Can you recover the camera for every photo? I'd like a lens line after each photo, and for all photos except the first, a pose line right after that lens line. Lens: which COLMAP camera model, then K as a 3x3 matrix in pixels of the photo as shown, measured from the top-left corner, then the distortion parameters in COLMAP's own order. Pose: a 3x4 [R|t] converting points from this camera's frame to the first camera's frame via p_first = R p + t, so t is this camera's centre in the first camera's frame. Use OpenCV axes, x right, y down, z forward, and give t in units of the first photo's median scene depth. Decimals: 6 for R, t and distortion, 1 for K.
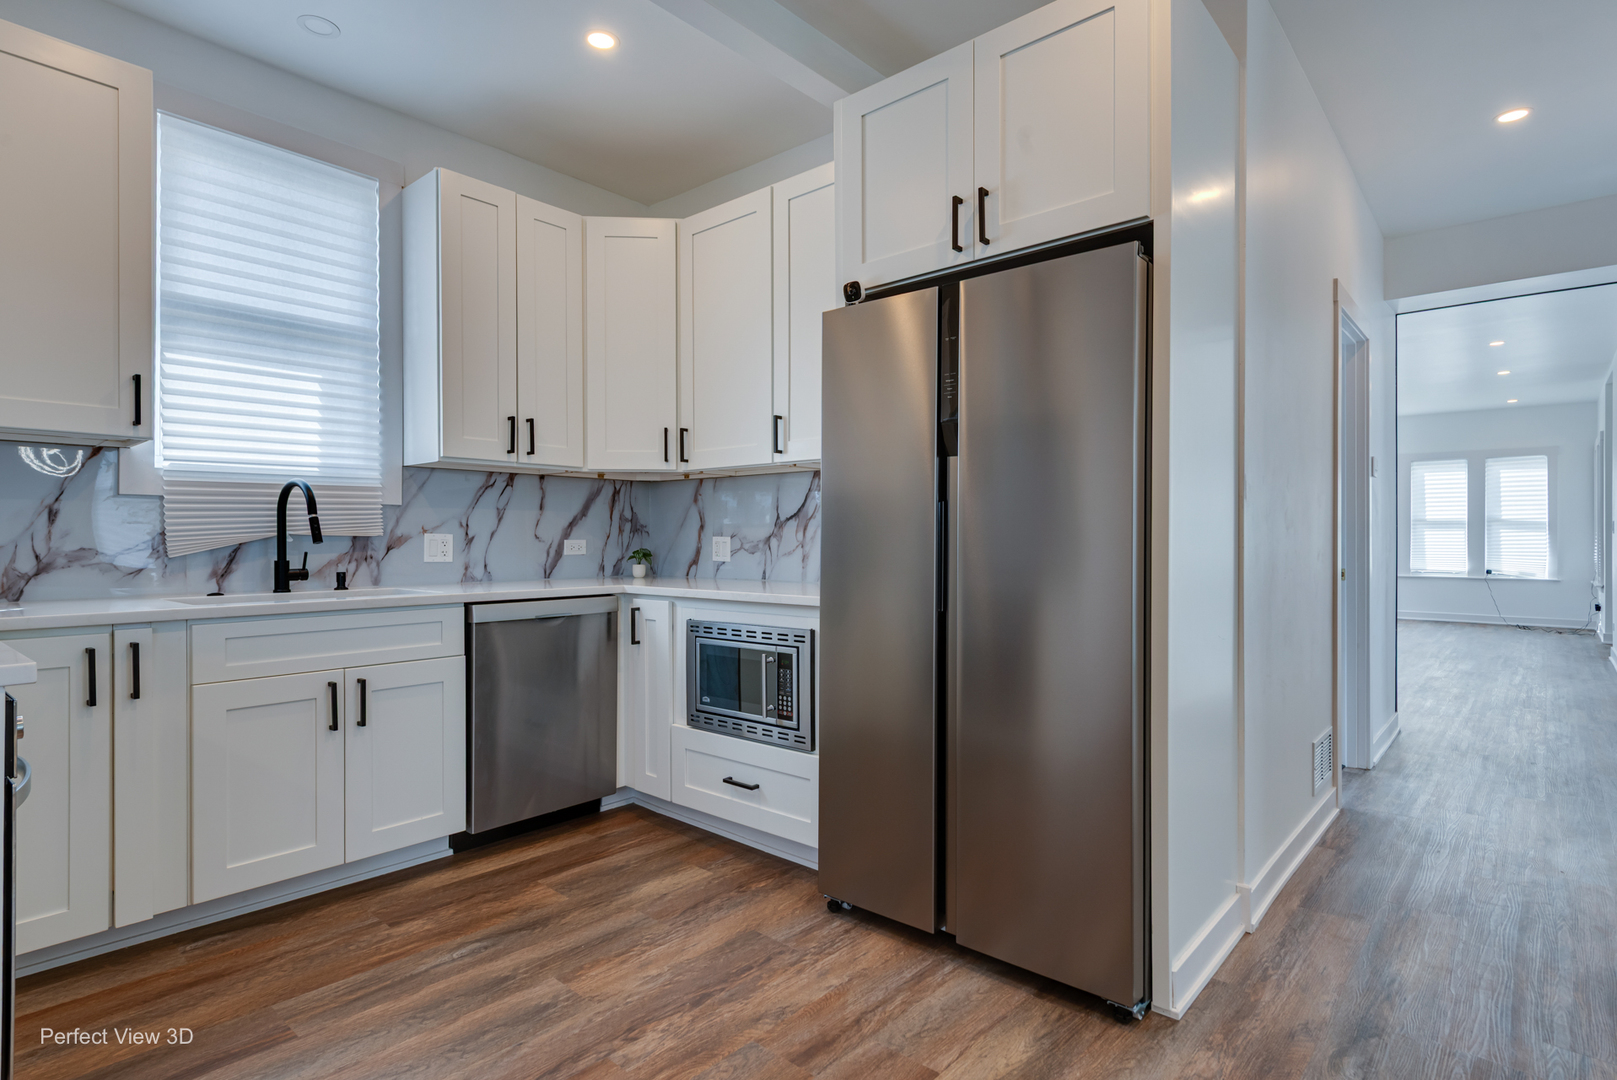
lens RADIAL K [[843.3, 0, 805.3], [0, 843.3, 538.9], [0, 0, 1]] dist [0.019423, -0.005752]
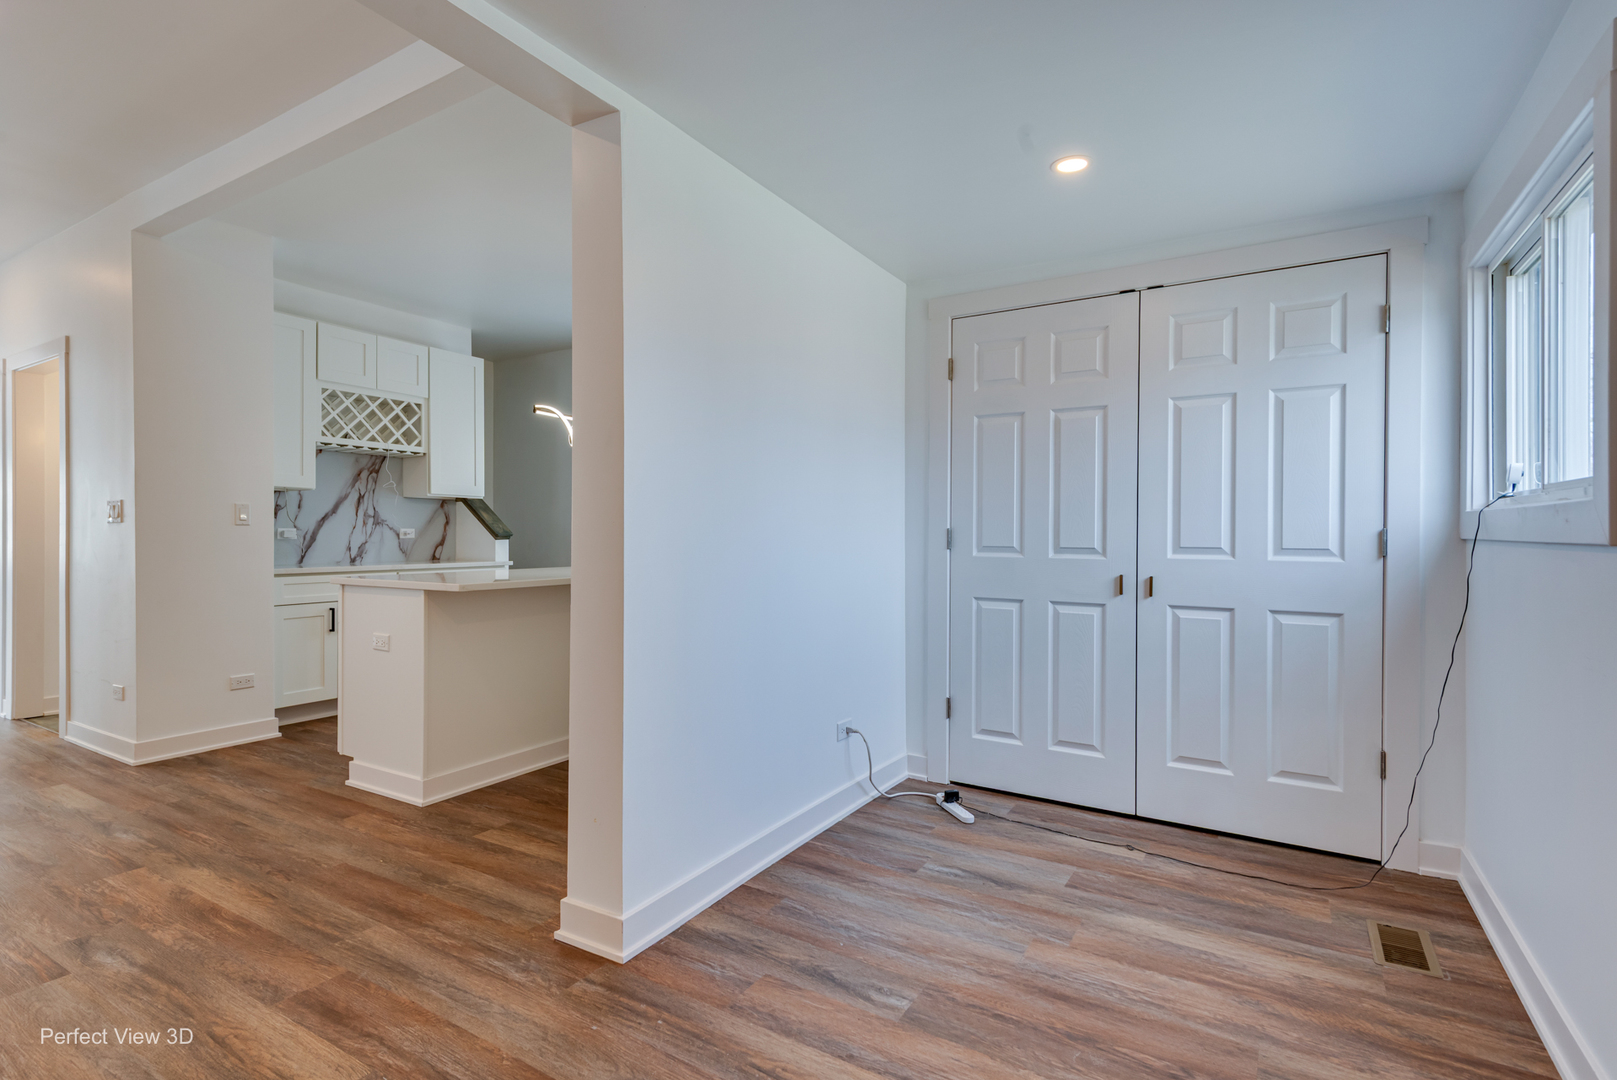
lens RADIAL K [[769.9, 0, 807.9], [0, 769.9, 540.2], [0, 0, 1]] dist [-0.001137, -0.000652]
pose [[0.982578, 0.010785, 0.185538, 0.378578], [-0.012018, 0.999913, 0.005520, 0.003464], [-0.185462, -0.007654, 0.982622, -0.587660]]
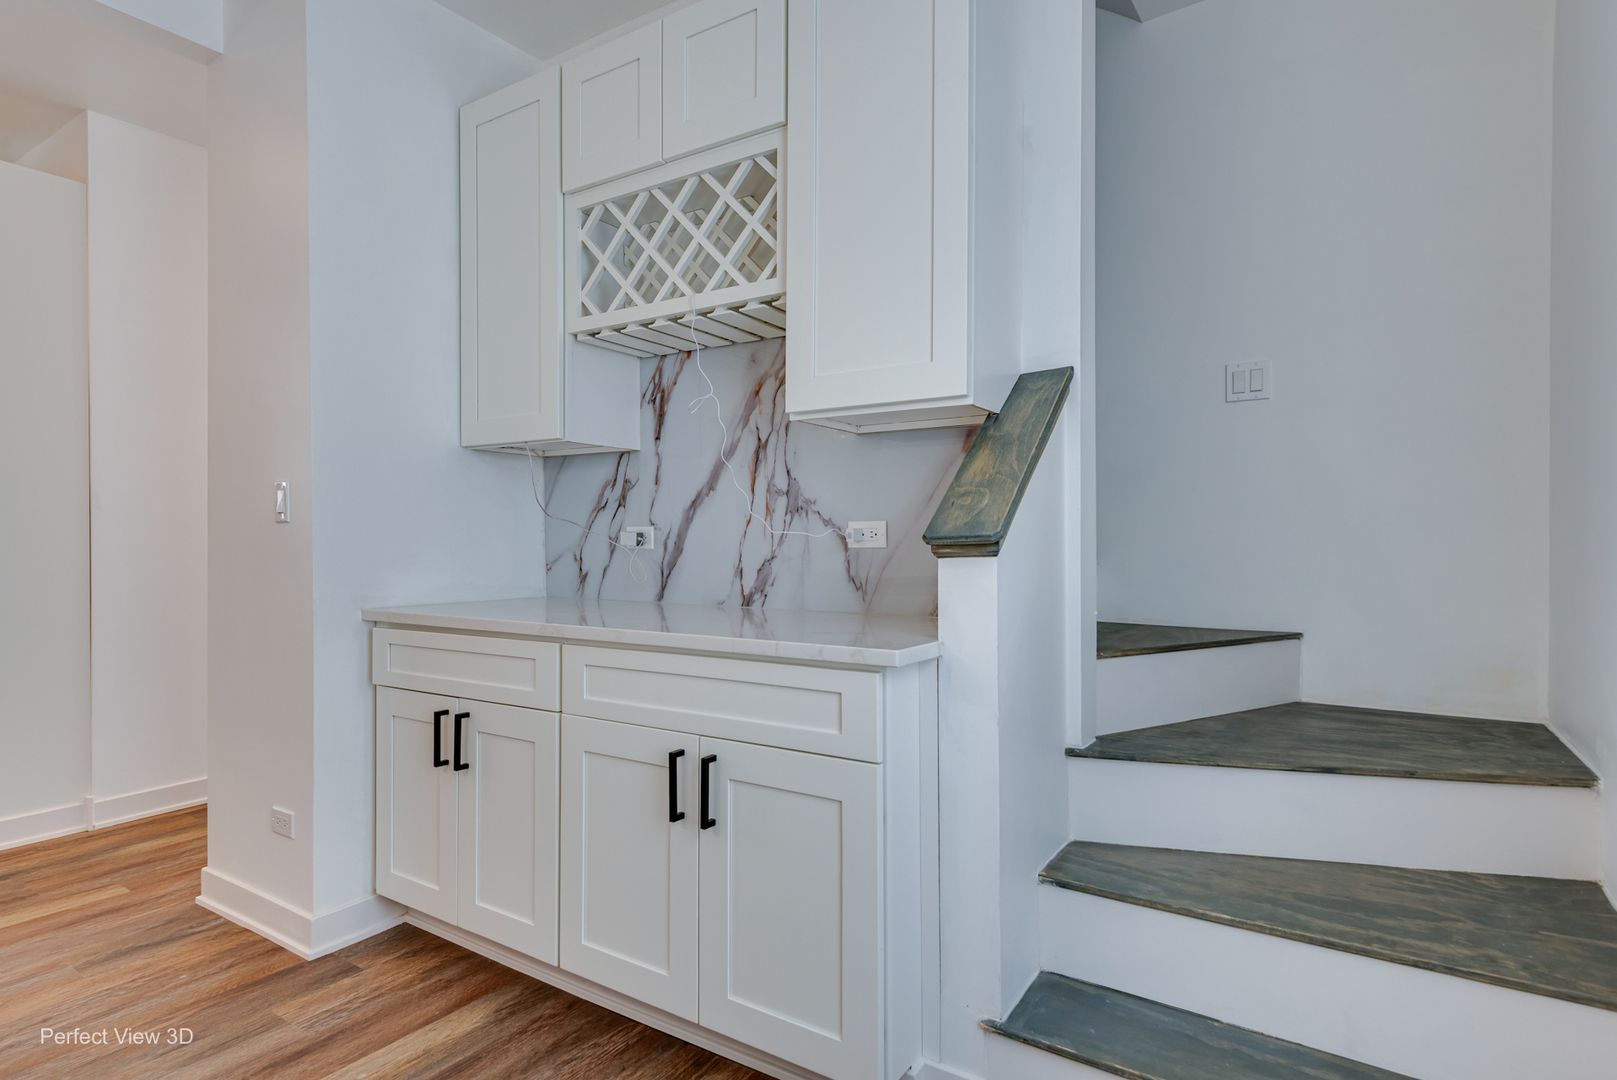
lens RADIAL K [[843.3, 0, 809.4], [0, 843.3, 543.4], [0, 0, 1]] dist [0.019423, -0.005752]
pose [[0.125110, 0.010723, -0.992085, 0.484773], [-0.000193, 0.999942, 0.010784, 0.008420], [0.992143, -0.001158, 0.125105, 1.265562]]
